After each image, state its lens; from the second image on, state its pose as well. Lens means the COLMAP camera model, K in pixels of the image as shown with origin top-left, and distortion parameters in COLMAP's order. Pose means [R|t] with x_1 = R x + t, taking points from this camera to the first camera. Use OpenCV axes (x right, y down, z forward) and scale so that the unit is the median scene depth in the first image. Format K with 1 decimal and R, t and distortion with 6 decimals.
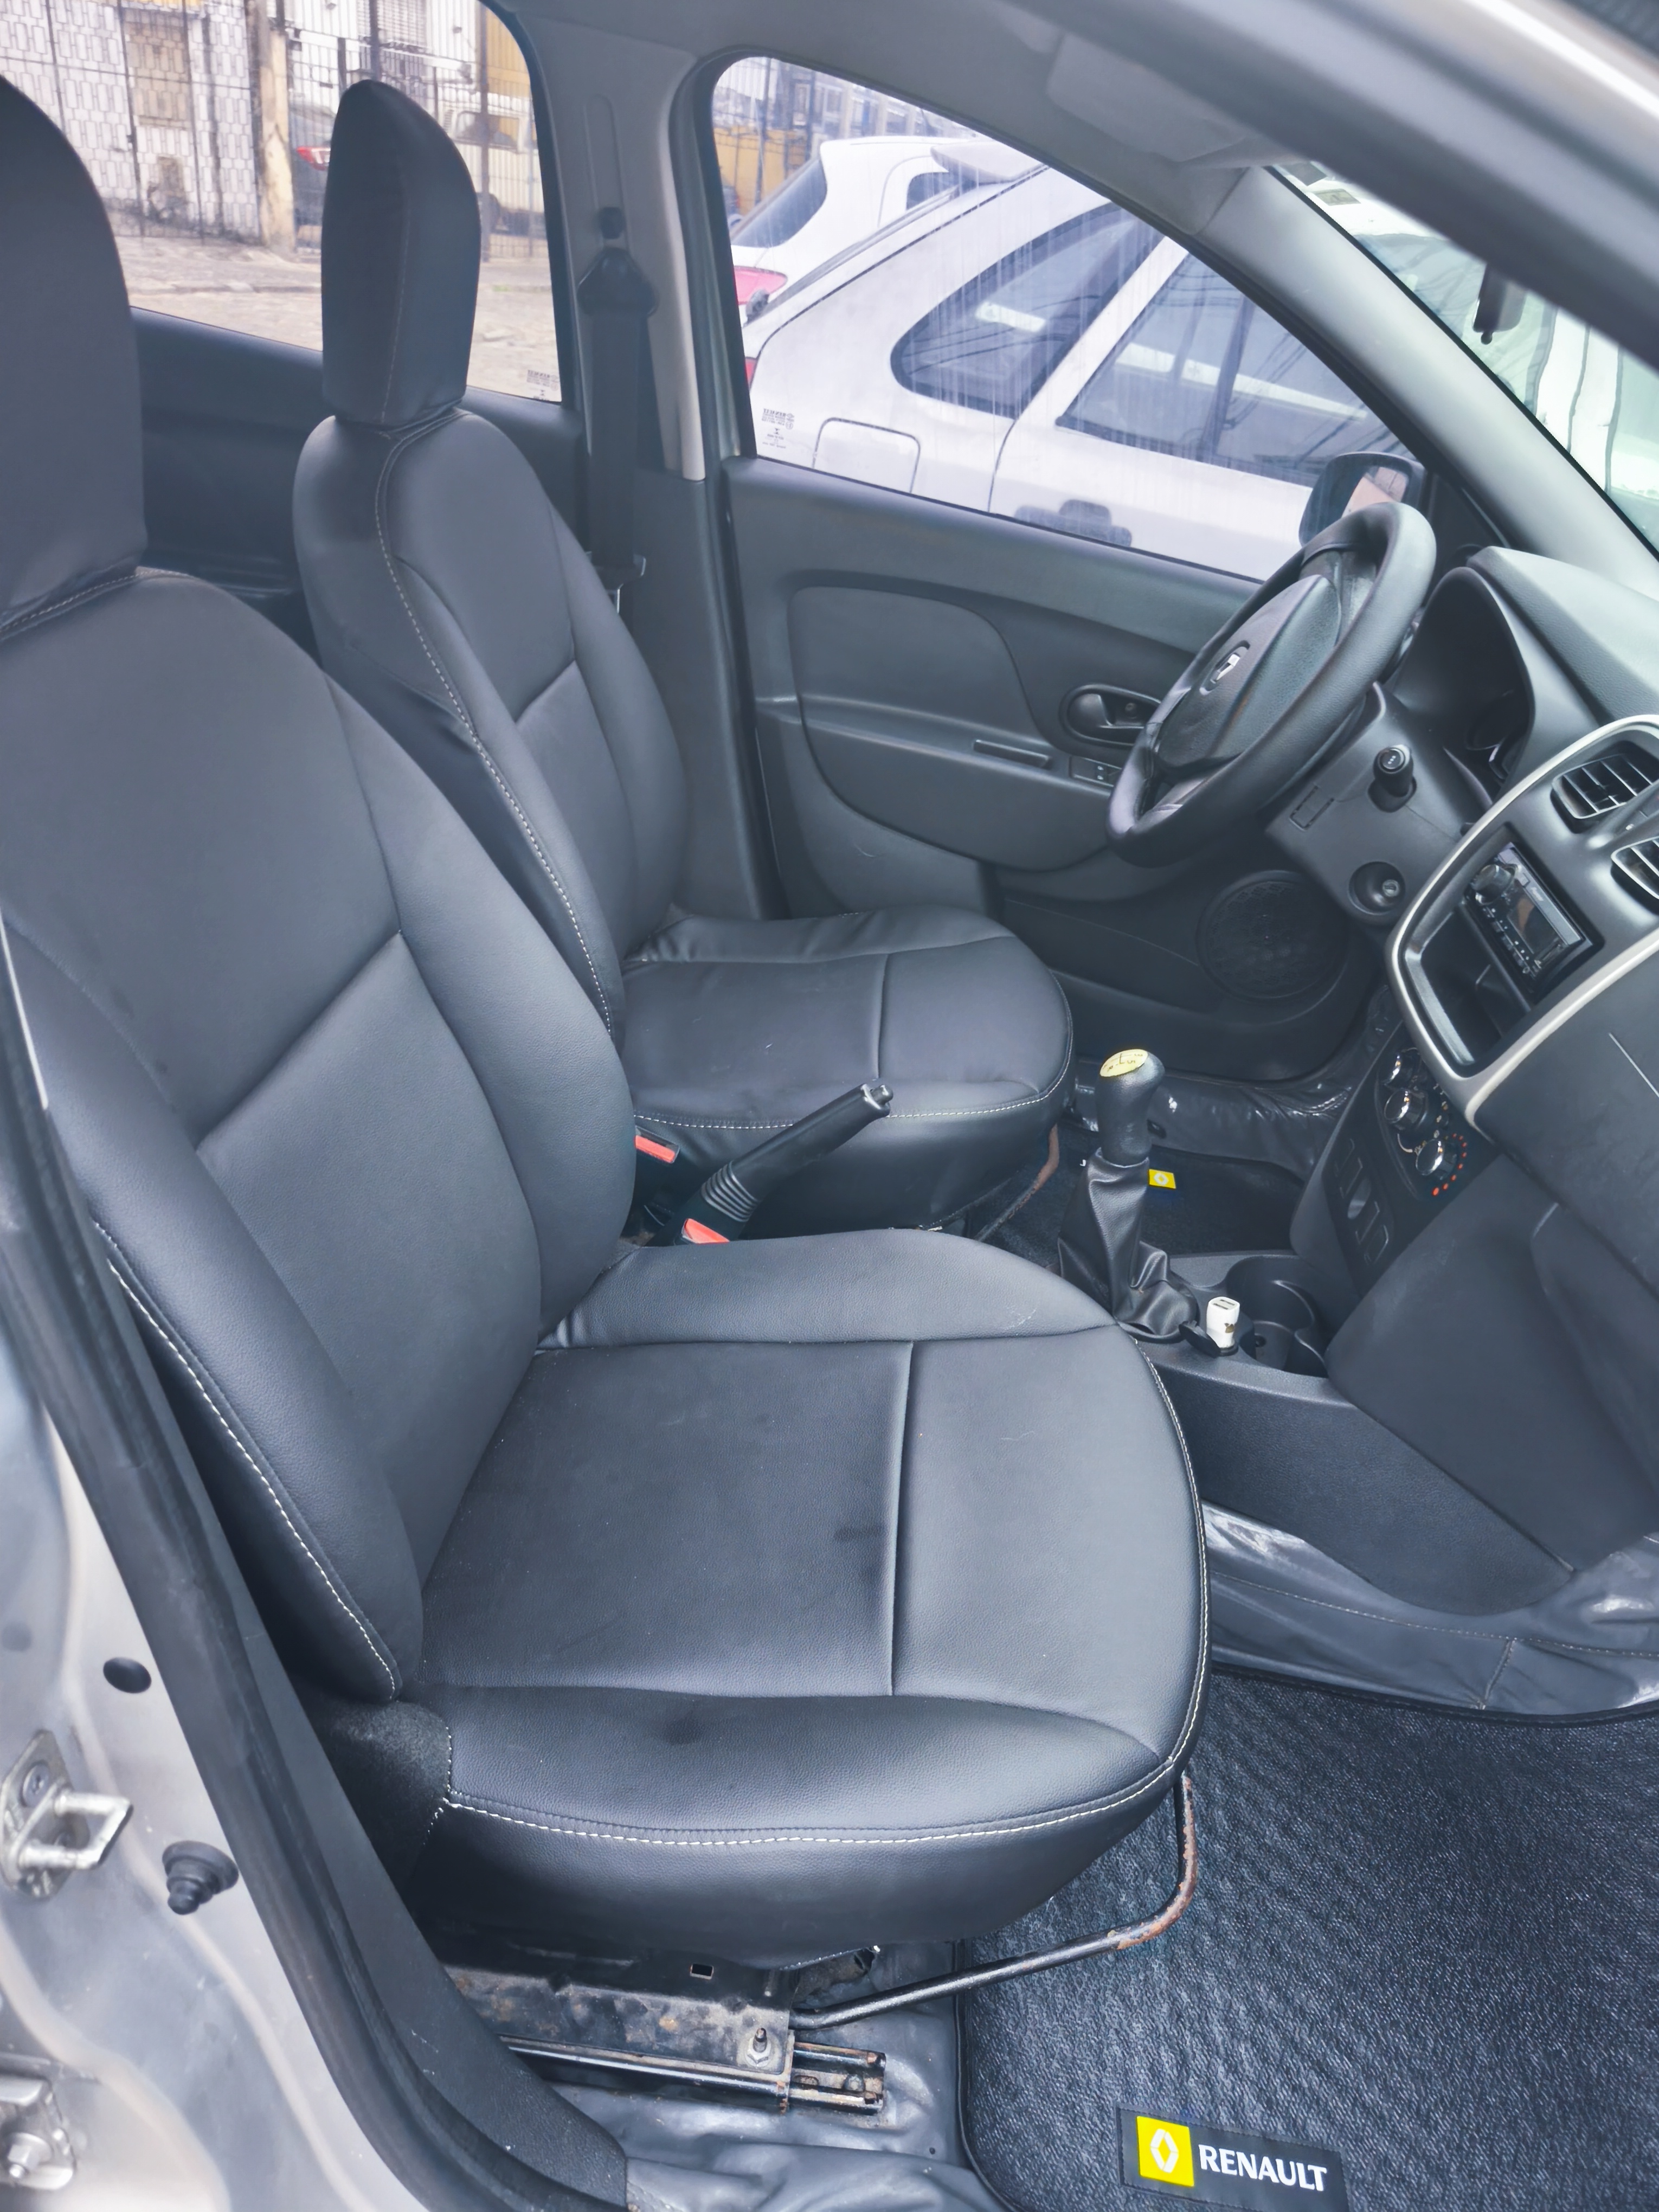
lens RADIAL K [[1524.6, 0, 833.3], [0, 1524.6, 1107.9], [0, 0, 1]] dist [0.000903, -0.006085]
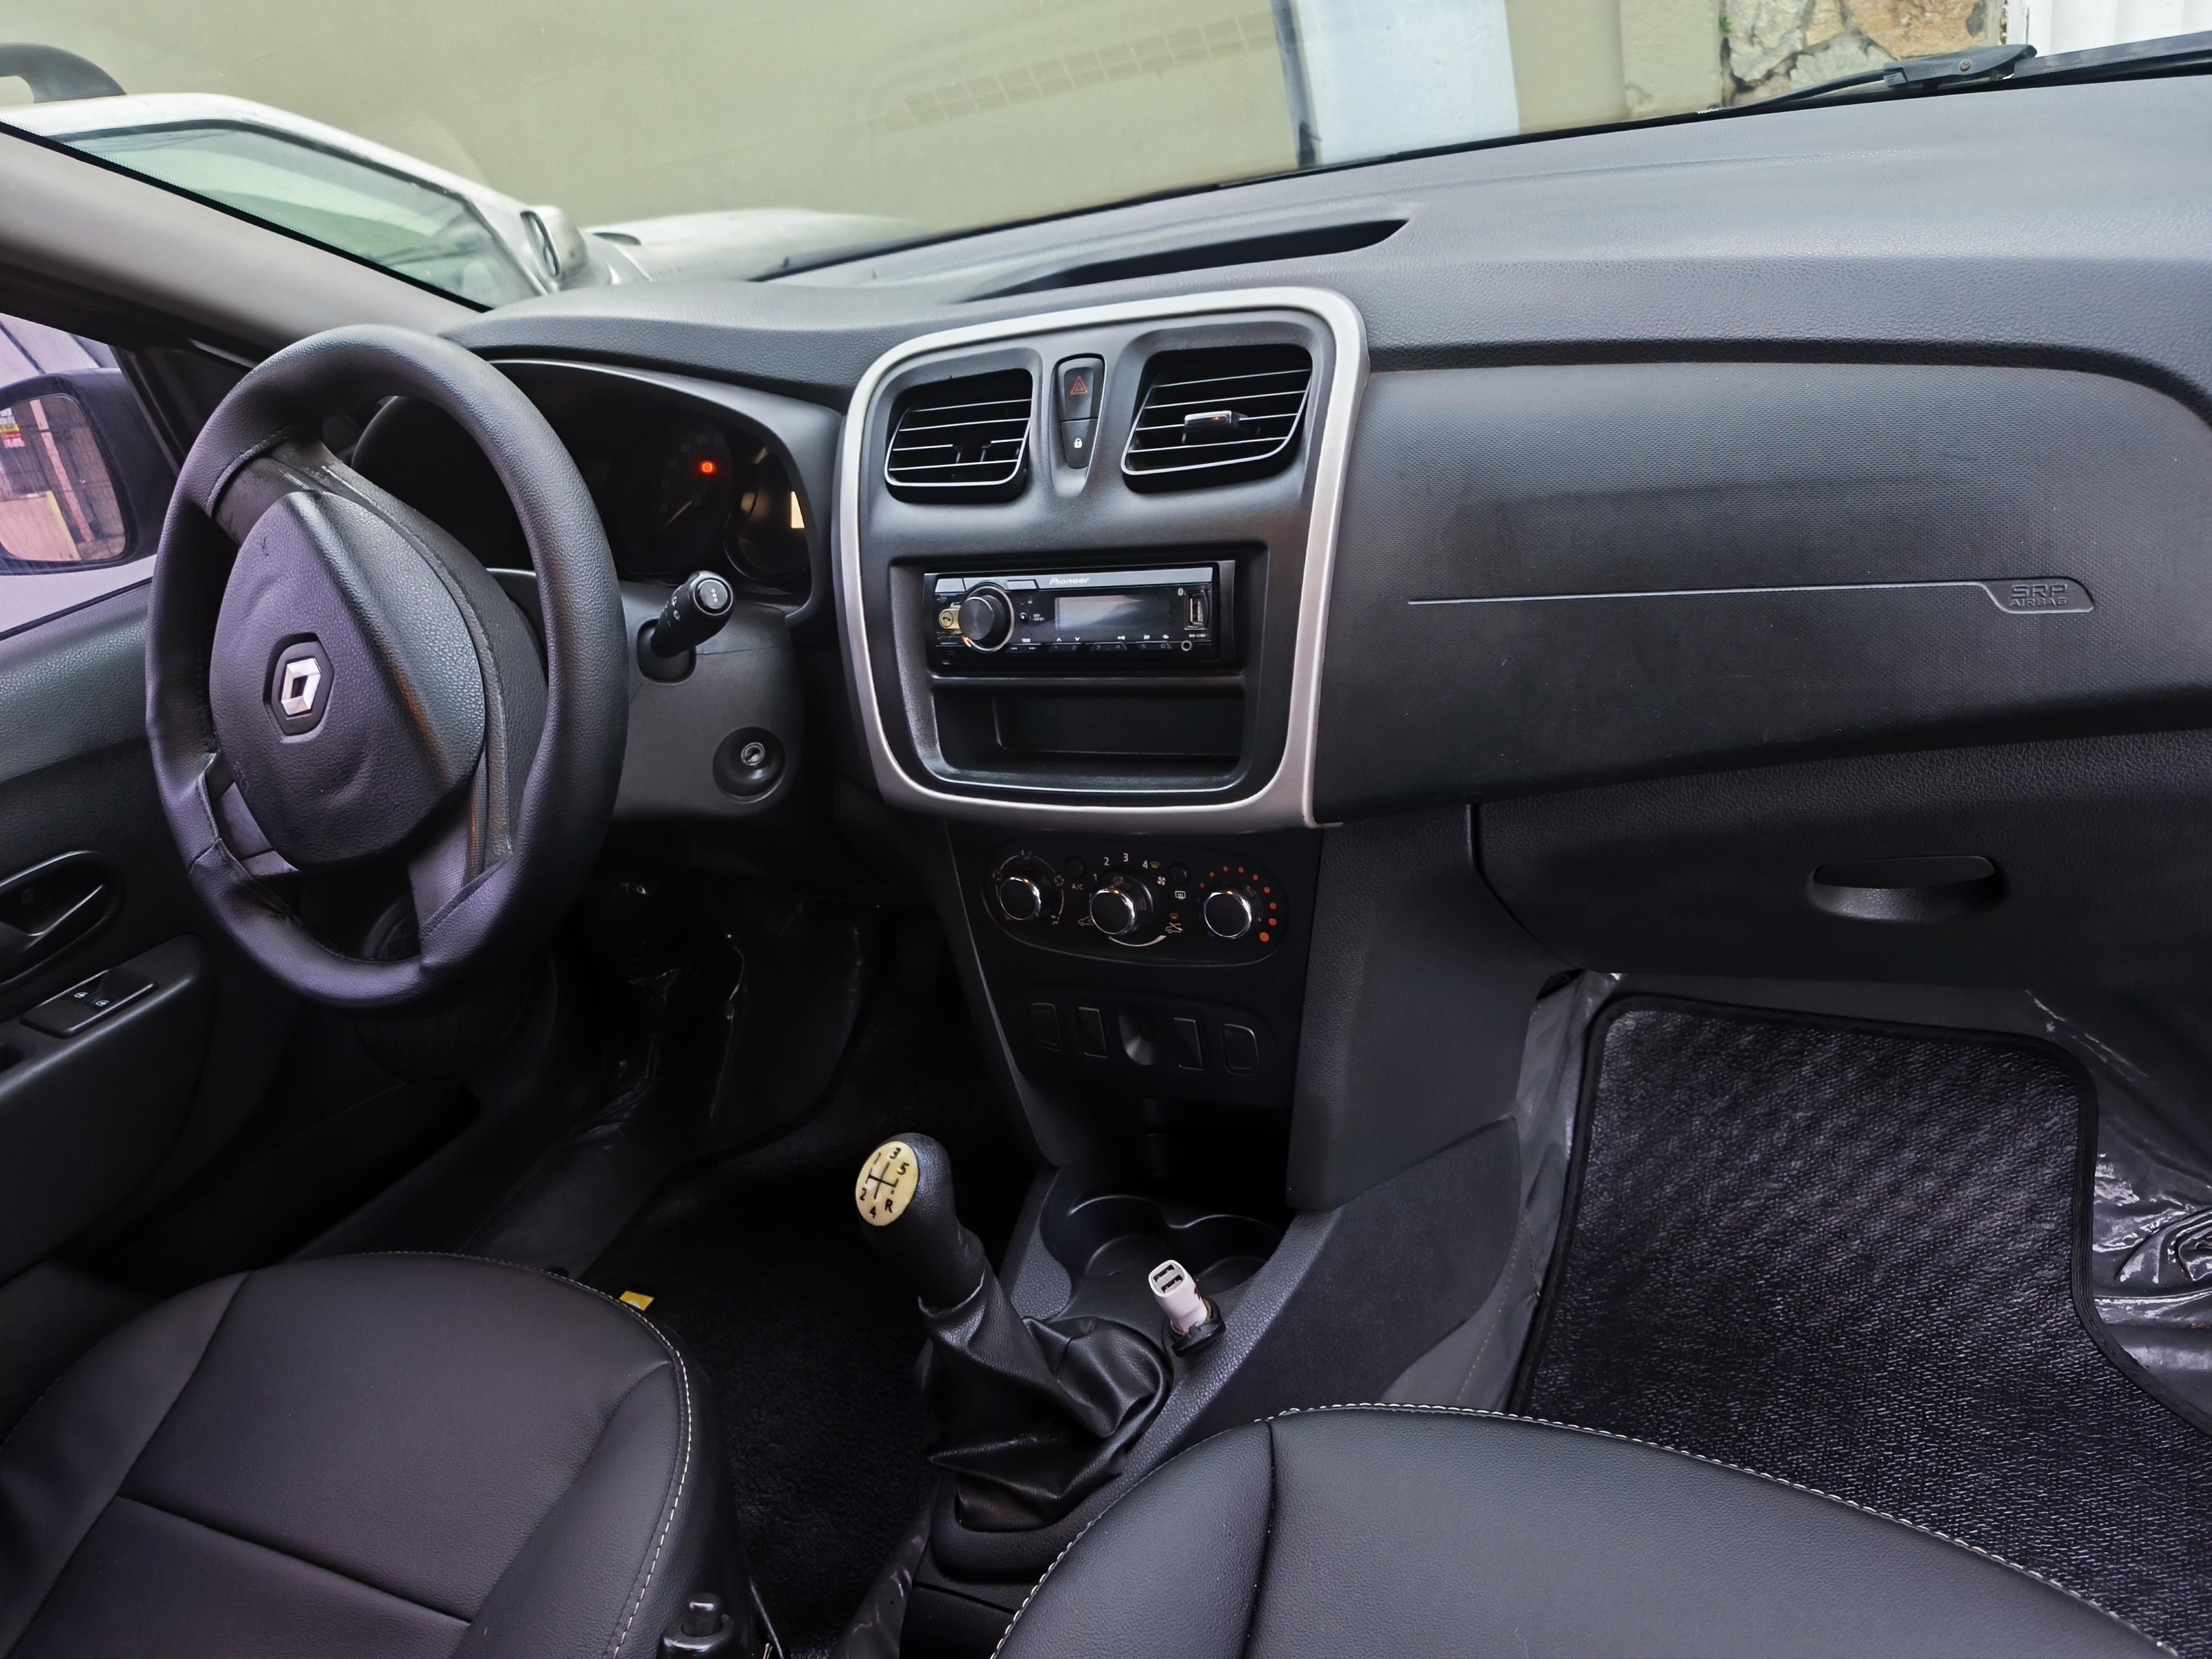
lens RADIAL K [[1524.6, 0, 1101.8], [0, 1524.6, 822.4], [0, 0, 1]] dist [0.000903, -0.006085]
pose [[0.306361, -0.633536, 0.710475, -0.116977], [0.698028, 0.656980, 0.284840, -0.229039], [-0.647224, 0.408668, 0.643499, 0.487728]]
